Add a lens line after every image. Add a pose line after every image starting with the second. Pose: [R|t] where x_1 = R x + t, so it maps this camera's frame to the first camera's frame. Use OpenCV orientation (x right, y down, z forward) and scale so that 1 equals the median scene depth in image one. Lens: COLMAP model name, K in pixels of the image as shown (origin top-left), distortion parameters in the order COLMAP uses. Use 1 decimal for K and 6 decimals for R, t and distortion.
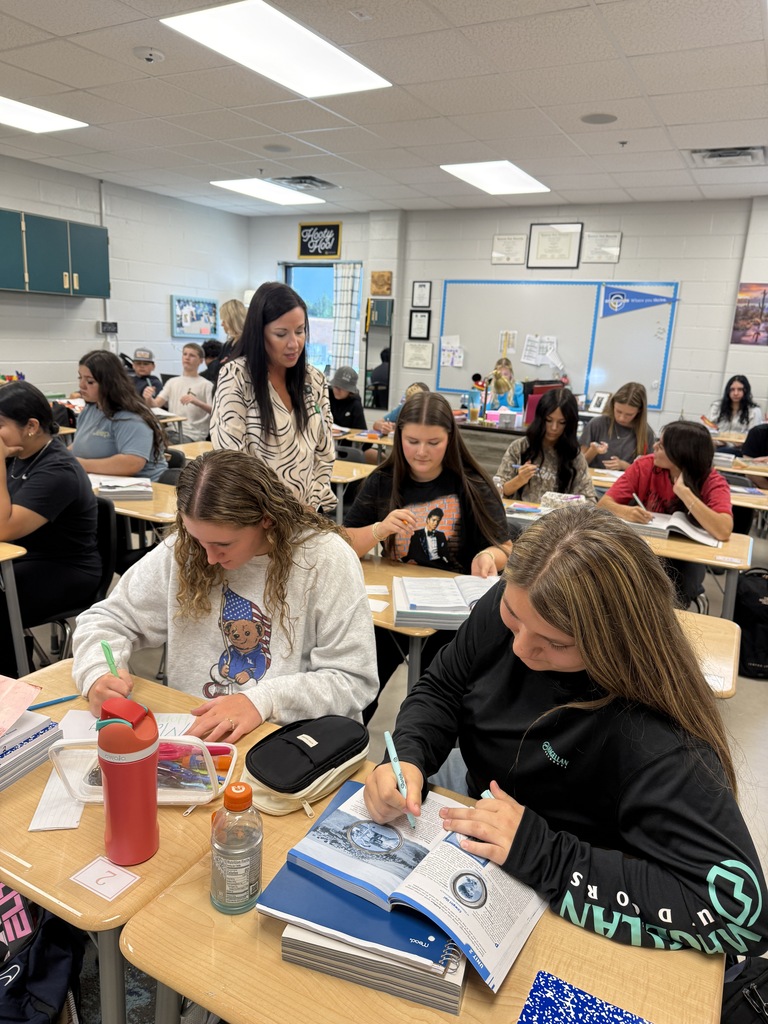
lens RADIAL K [[724.4, 0, 384.0], [0, 724.4, 512.2], [0, 0, 1]] dist [0.005176, -0.033711]
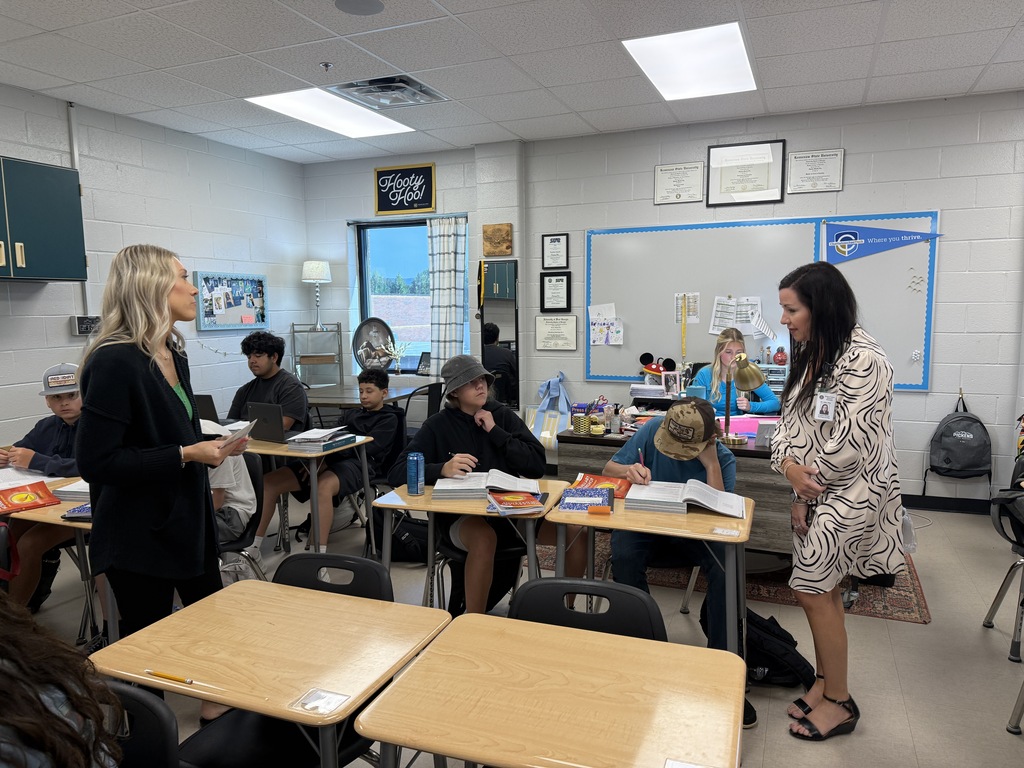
lens RADIAL K [[724.4, 0, 547.5], [0, 724.4, 388.9], [0, 0, 1]] dist [0.005176, -0.033711]
pose [[0.987375, -0.077701, 0.138036, -0.067471], [0.094204, 0.988613, -0.117349, -0.078701], [-0.127346, 0.128871, 0.983451, 0.300064]]
